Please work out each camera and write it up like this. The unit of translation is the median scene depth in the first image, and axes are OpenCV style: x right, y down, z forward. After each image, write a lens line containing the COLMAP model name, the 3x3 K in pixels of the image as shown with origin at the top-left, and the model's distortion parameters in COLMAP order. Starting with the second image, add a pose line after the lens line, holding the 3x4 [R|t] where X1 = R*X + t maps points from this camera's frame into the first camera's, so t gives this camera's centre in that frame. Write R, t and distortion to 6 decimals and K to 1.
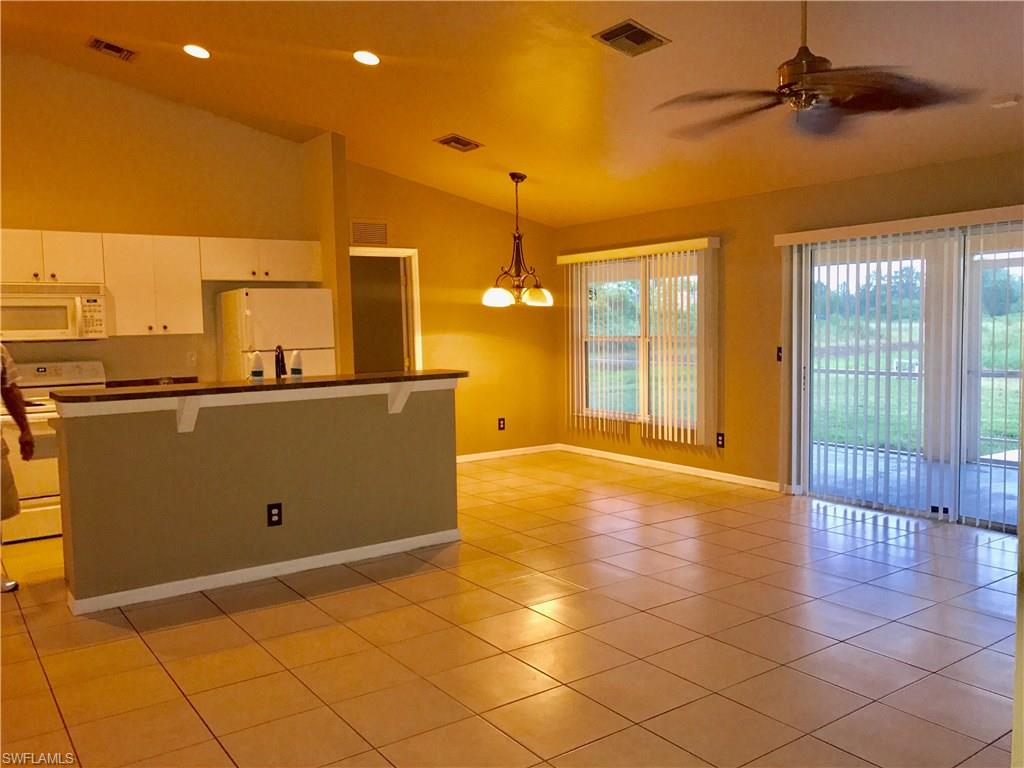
lens RADIAL K [[836.9, 0, 522.4], [0, 836.9, 390.9], [0, 0, 1]] dist [0.035824, -0.057836]
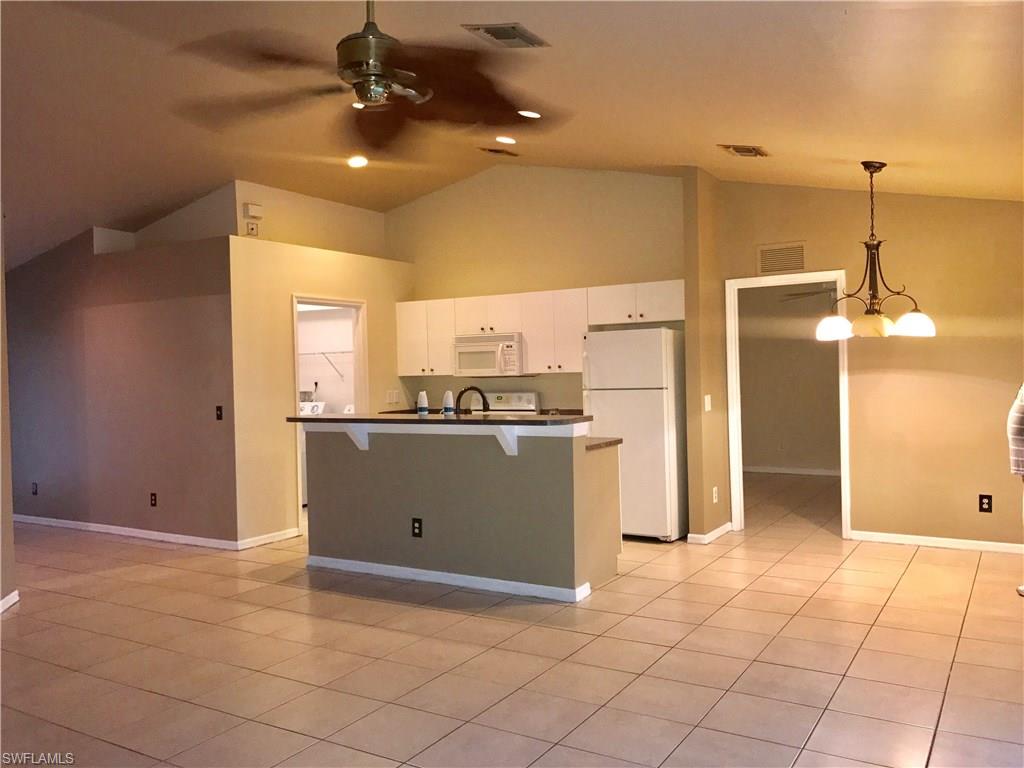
lens RADIAL K [[836.9, 0, 510.0], [0, 836.9, 373.5], [0, 0, 1]] dist [0.035824, -0.057836]
pose [[0.387972, 0.014121, -0.921563, 0.673528], [-0.061444, 0.998055, -0.010575, -0.052730], [0.919621, 0.060727, 0.388085, 0.512189]]
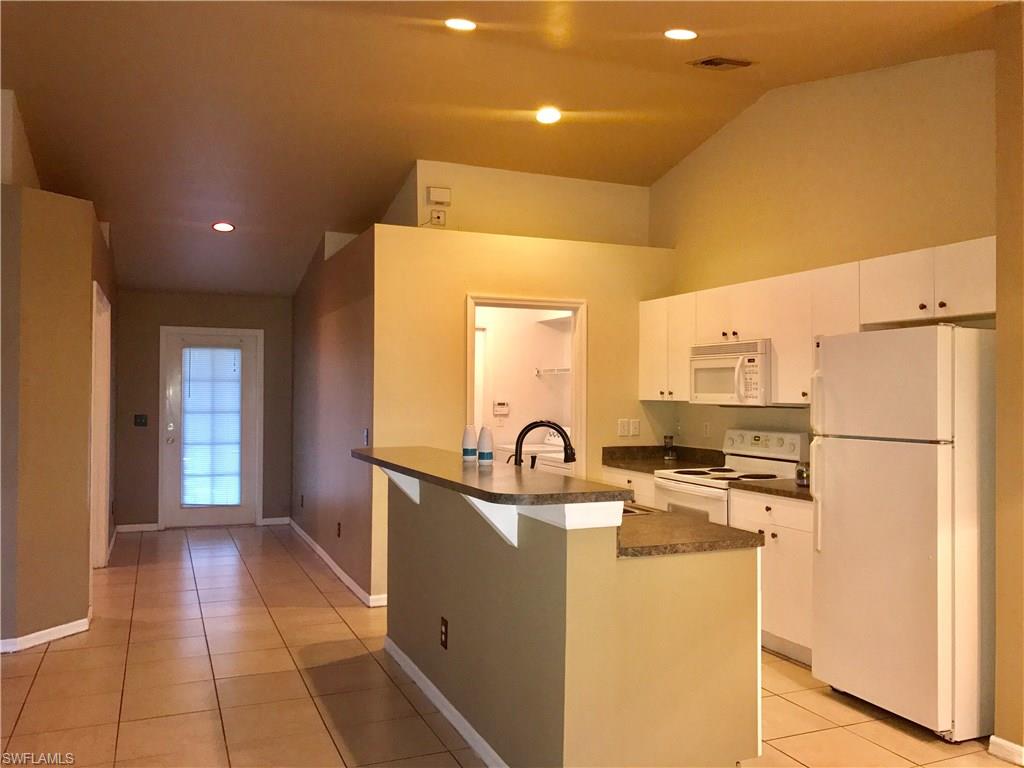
lens RADIAL K [[836.9, 0, 509.0], [0, 836.9, 376.3], [0, 0, 1]] dist [0.035824, -0.057836]
pose [[-0.222229, -0.000152, -0.974995, 0.361917], [-0.082419, 0.996424, 0.018630, -0.087831], [0.971505, 0.084499, -0.221447, 0.960858]]
